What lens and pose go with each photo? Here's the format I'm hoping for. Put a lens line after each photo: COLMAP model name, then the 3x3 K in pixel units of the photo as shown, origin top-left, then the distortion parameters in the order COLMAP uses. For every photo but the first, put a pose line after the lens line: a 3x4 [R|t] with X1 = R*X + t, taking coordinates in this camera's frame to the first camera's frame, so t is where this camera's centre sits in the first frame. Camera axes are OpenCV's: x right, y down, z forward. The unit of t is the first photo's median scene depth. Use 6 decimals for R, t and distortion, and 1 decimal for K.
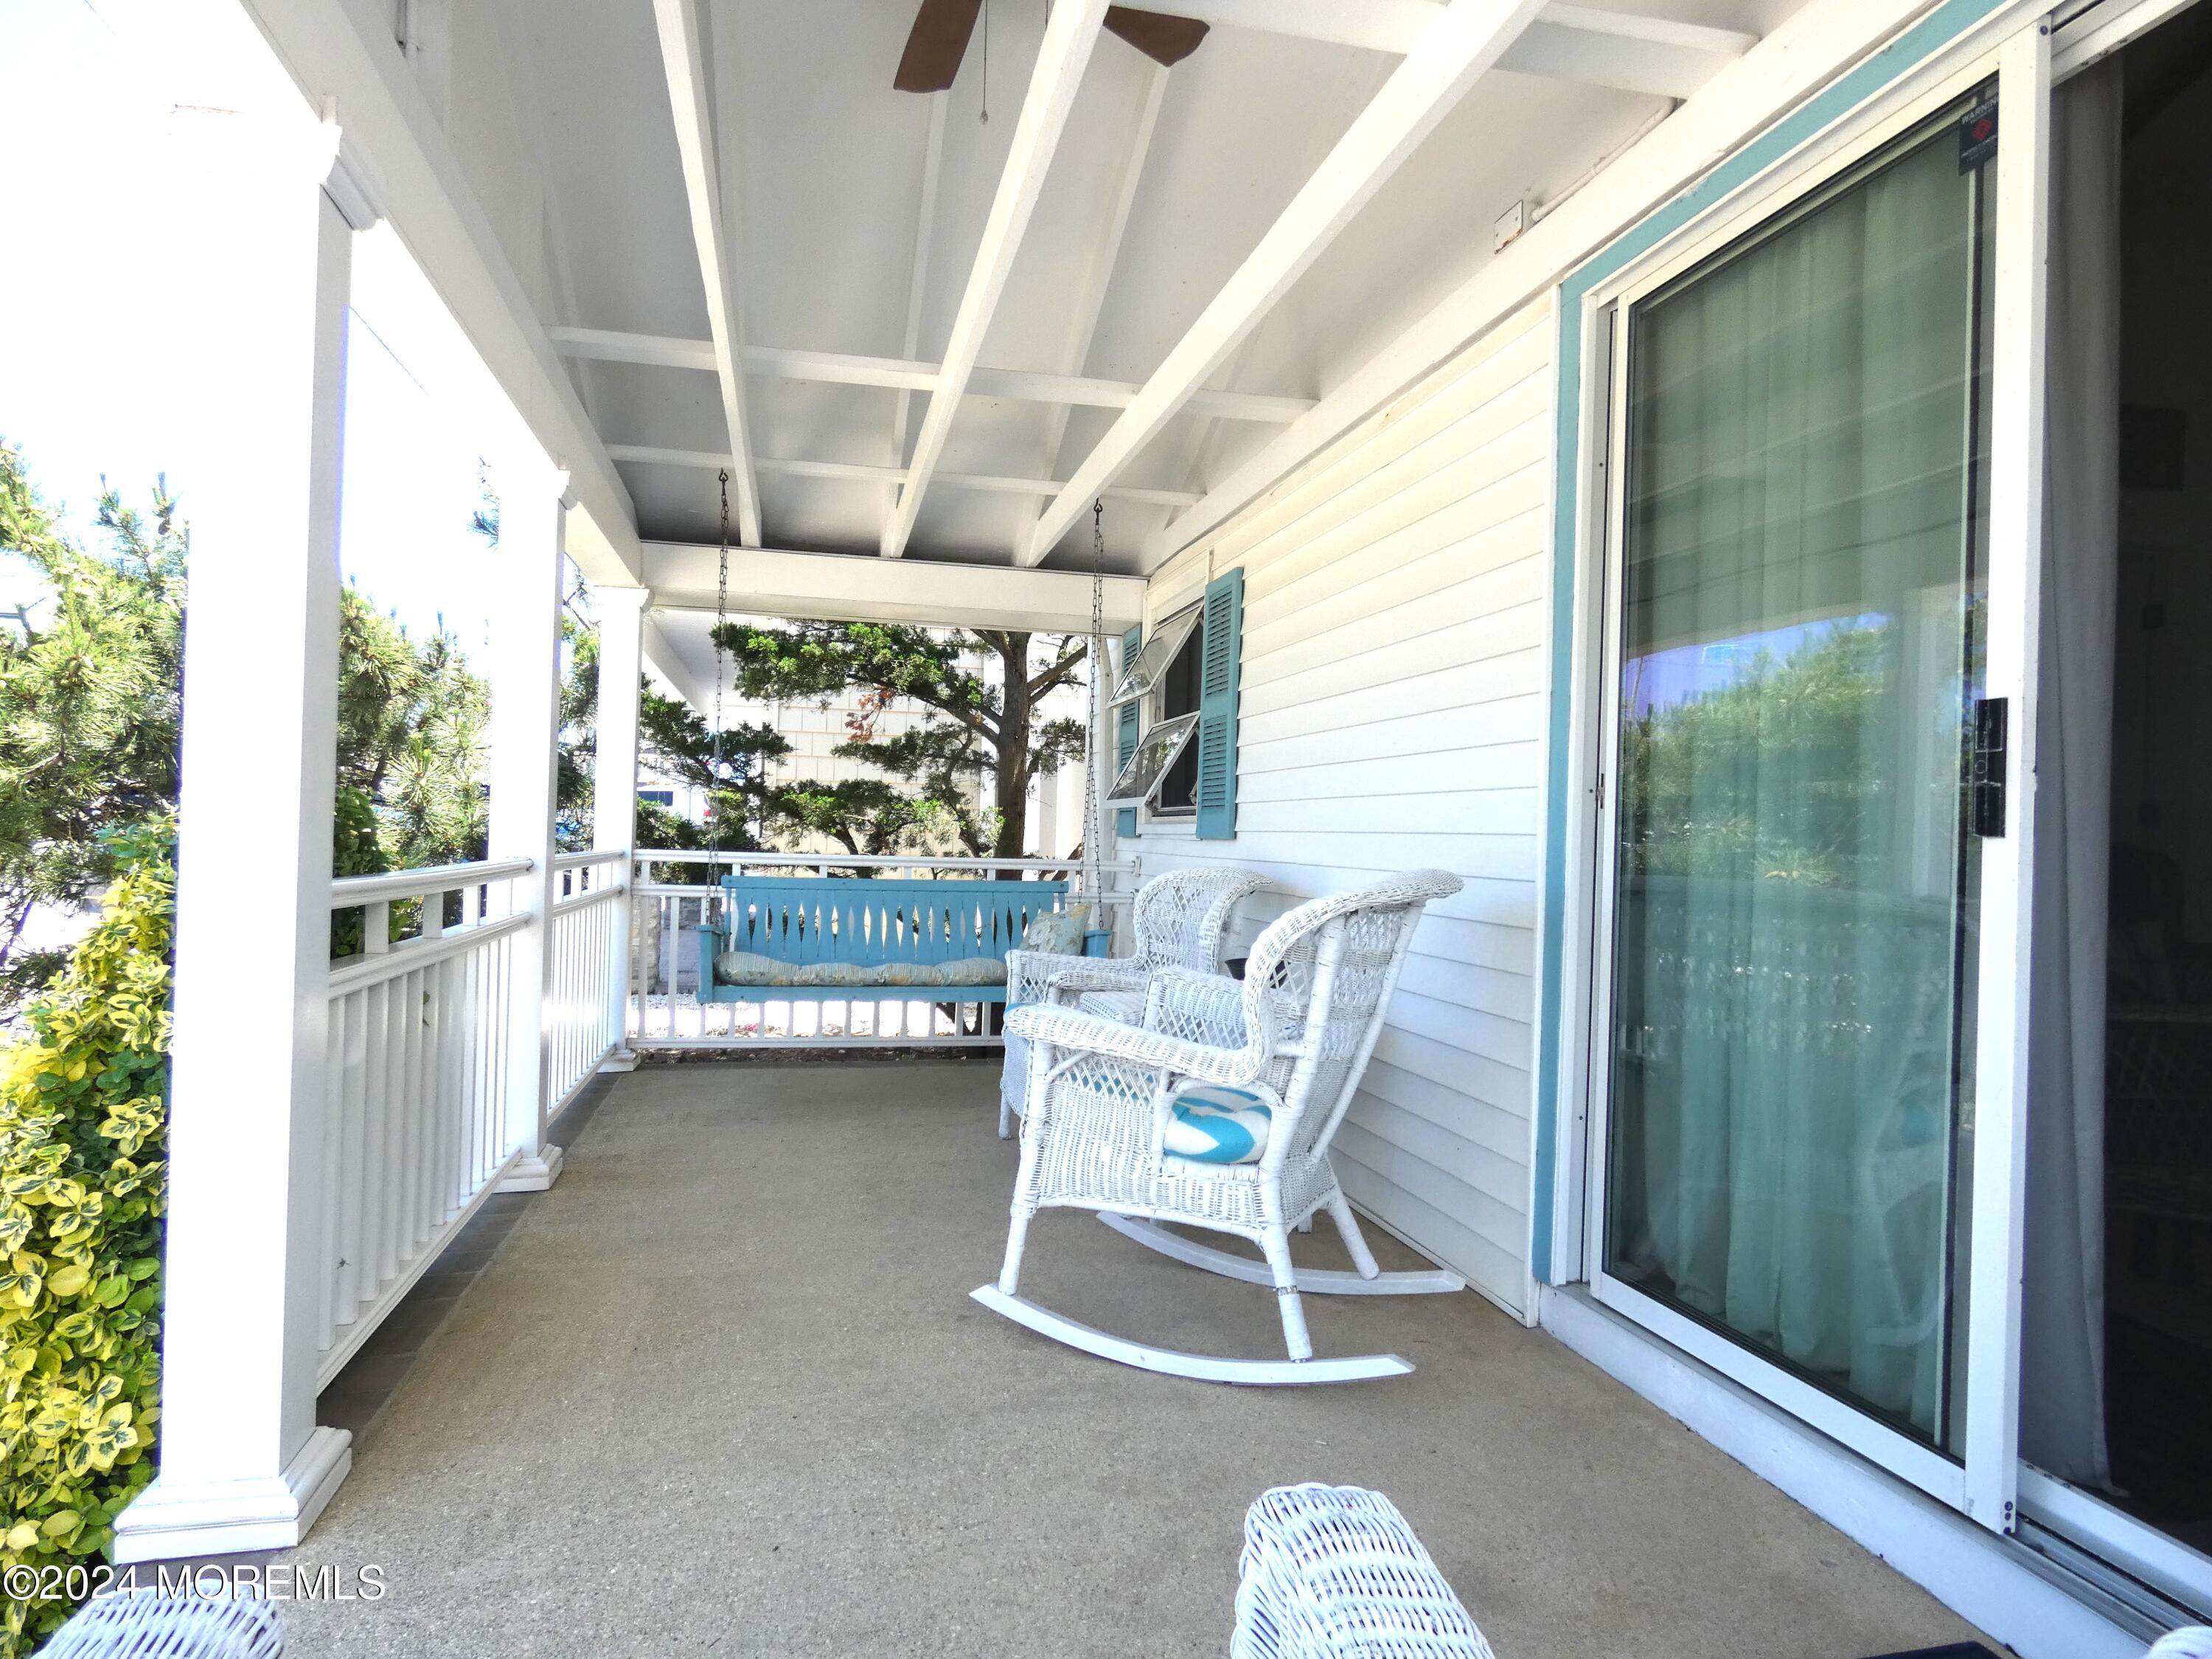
lens RADIAL K [[1316.5, 0, 1106.0], [0, 1316.5, 829.5], [0, 0, 1]] dist [-0.014896, 0.000909]
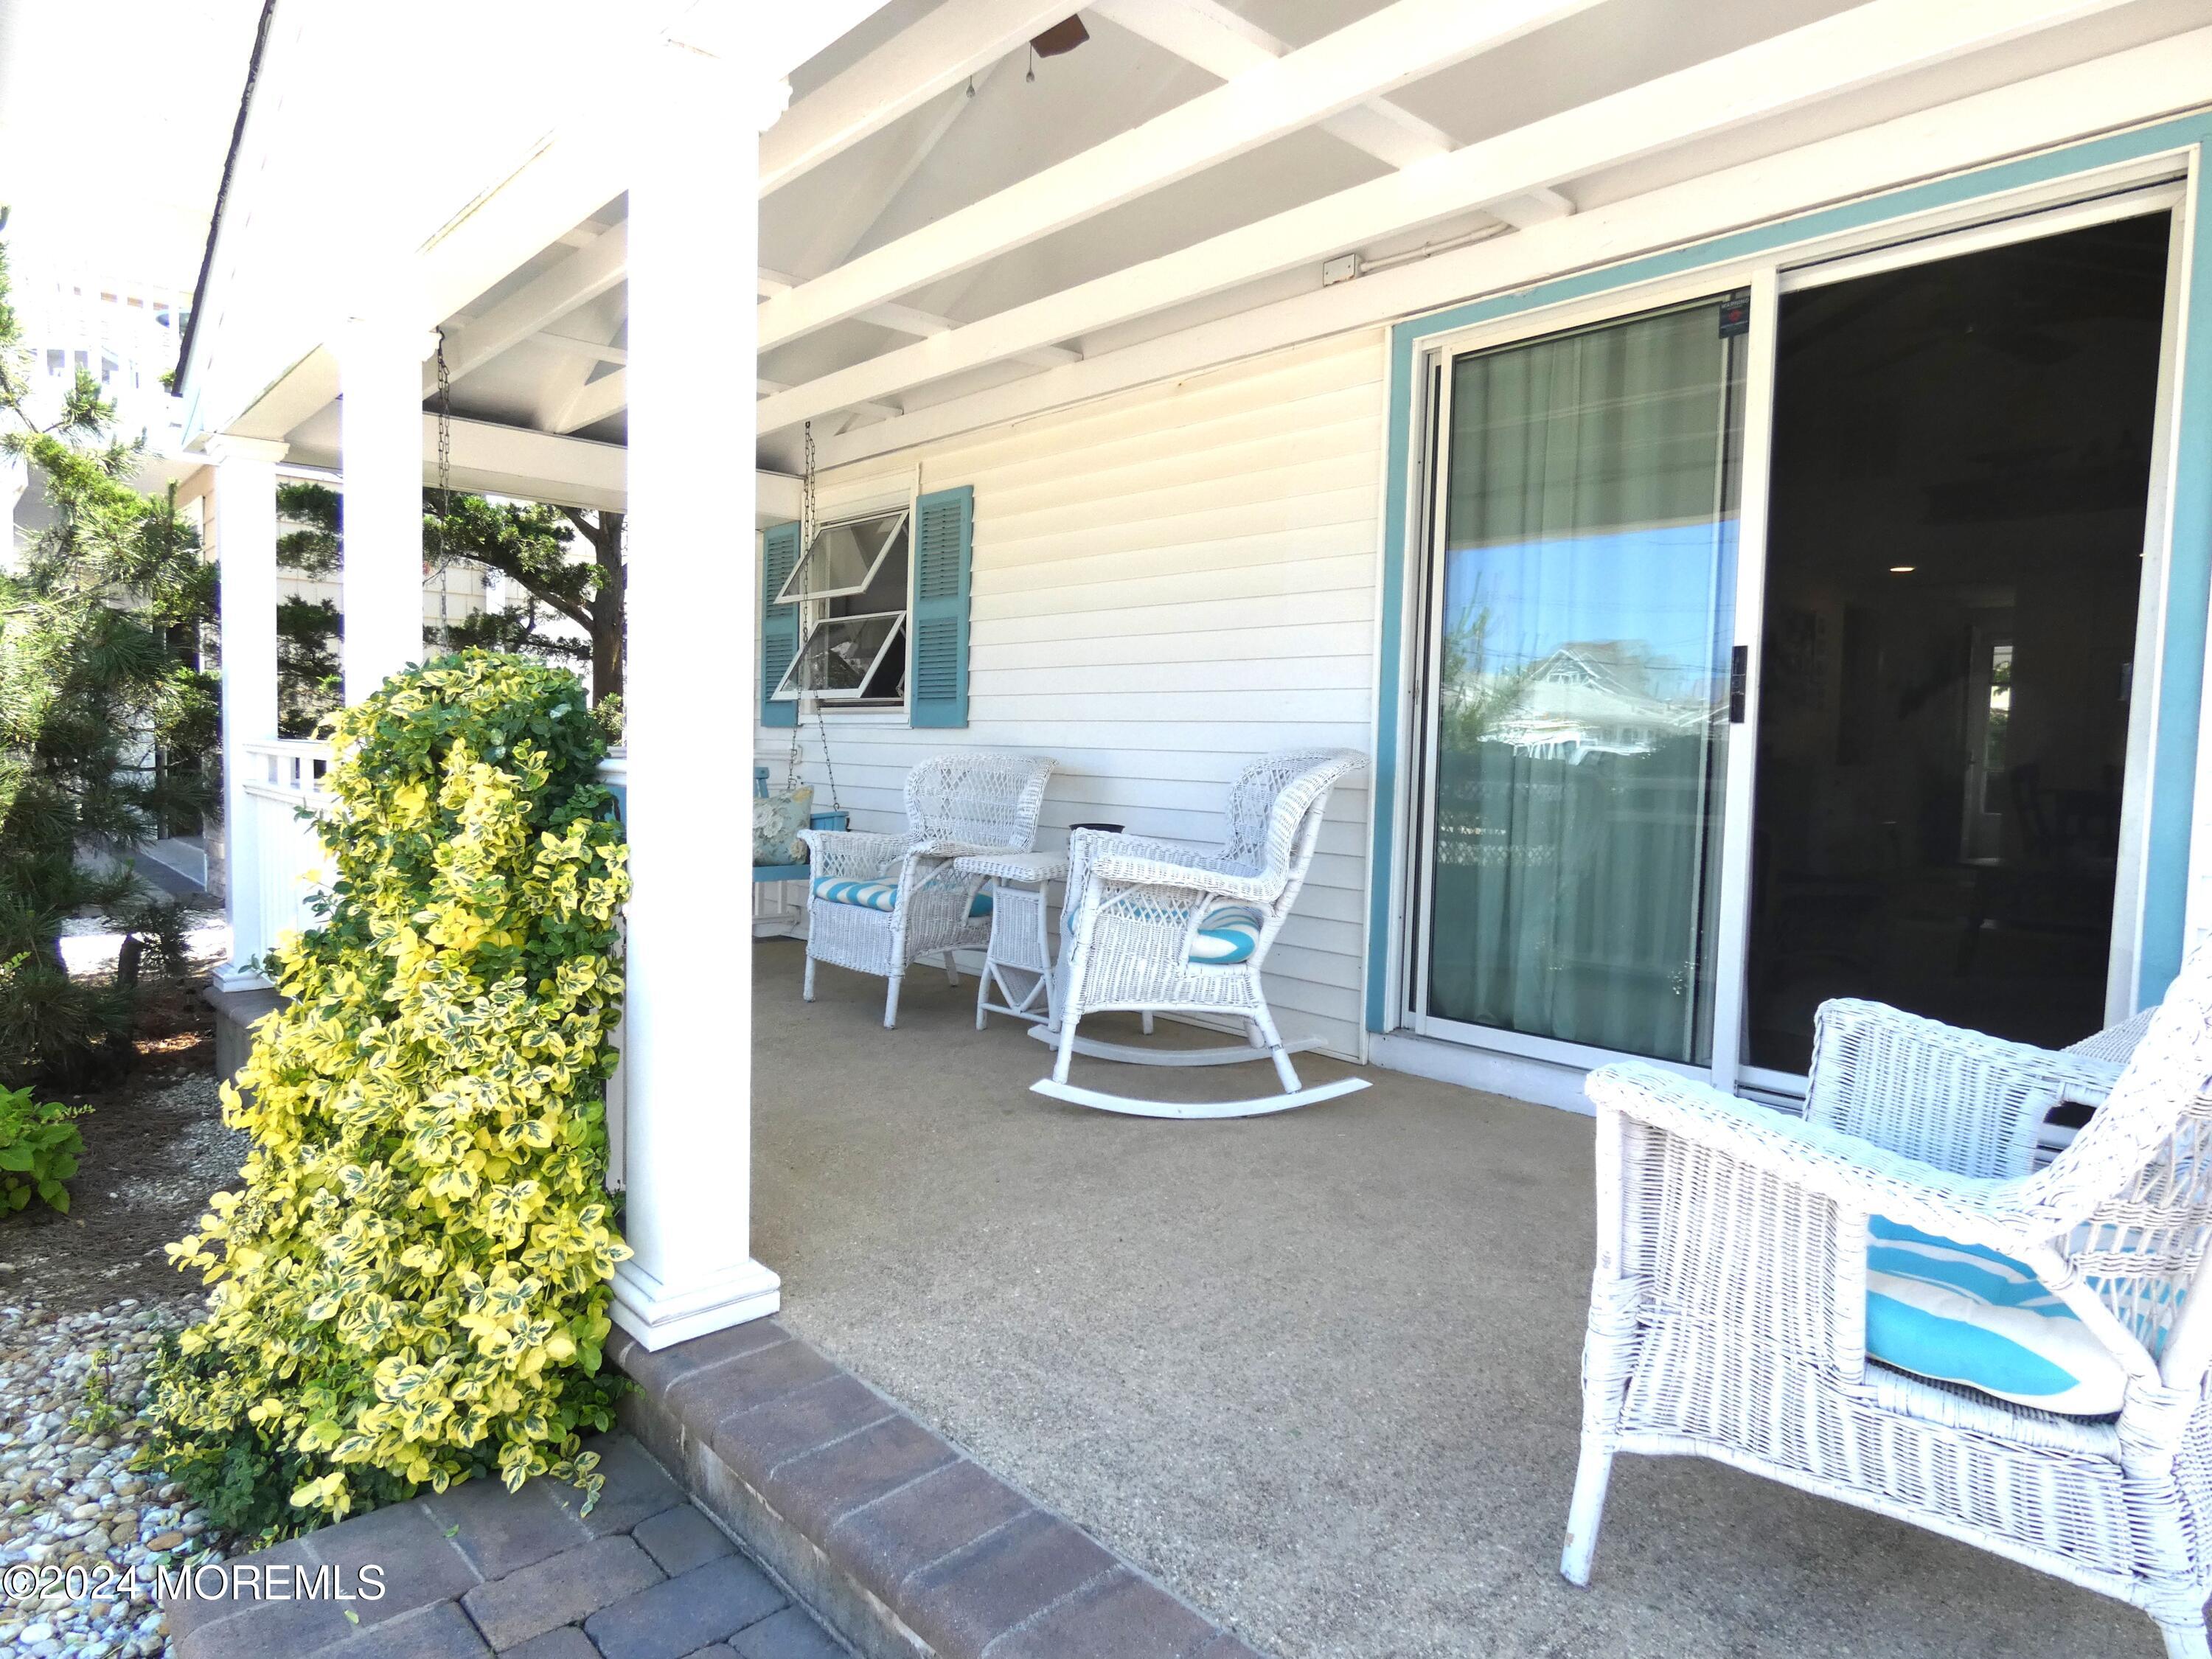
lens RADIAL K [[1330.9, 0, 1106.0], [0, 1330.9, 829.5], [0, 0, 1]] dist [-0.004499, 0.001412]
pose [[0.875562, -0.034592, 0.481865, -0.677392], [-0.004389, 0.996822, 0.079535, 0.005752], [-0.483085, -0.071753, 0.872628, -0.133736]]
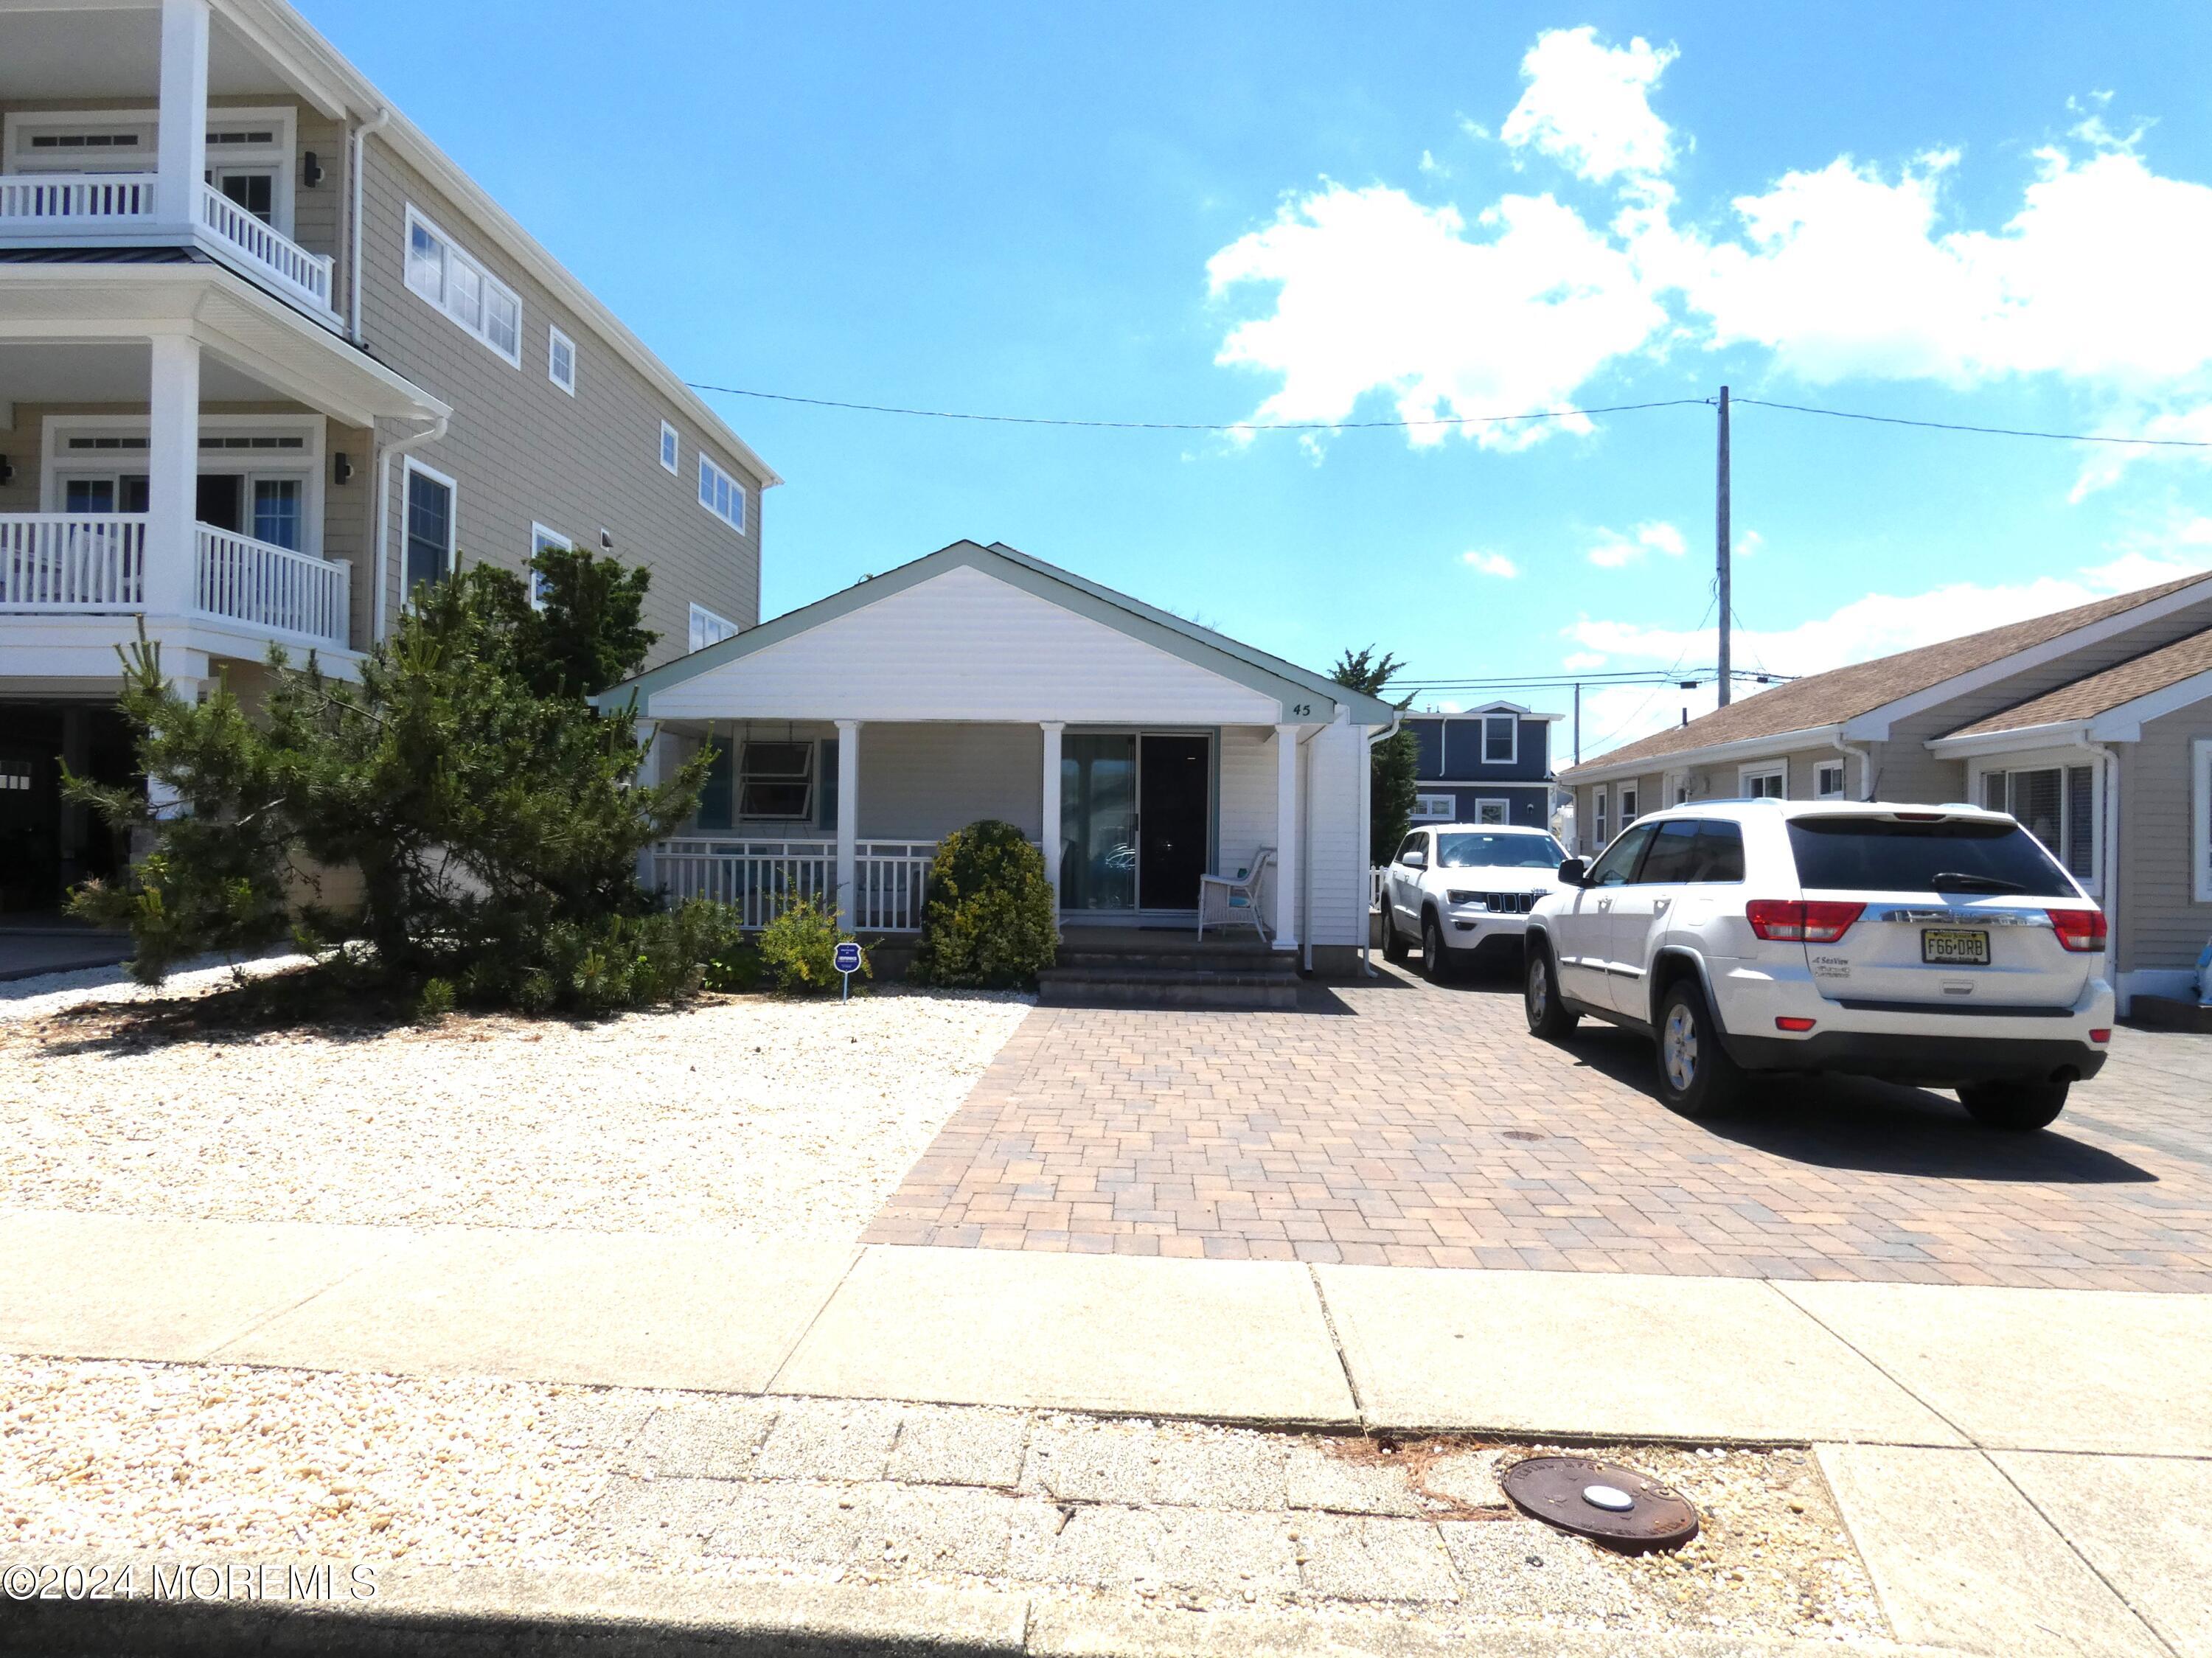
lens RADIAL K [[1316.4, 0, 1106.0], [0, 1316.4, 829.0], [0, 0, 1]] dist [-0.014896, 0.000909]
pose [[0.274331, -0.011465, 0.961567, -5.048457], [-0.013740, 0.999780, 0.015840, -0.093245], [-0.961537, -0.017557, 0.274113, -0.735313]]
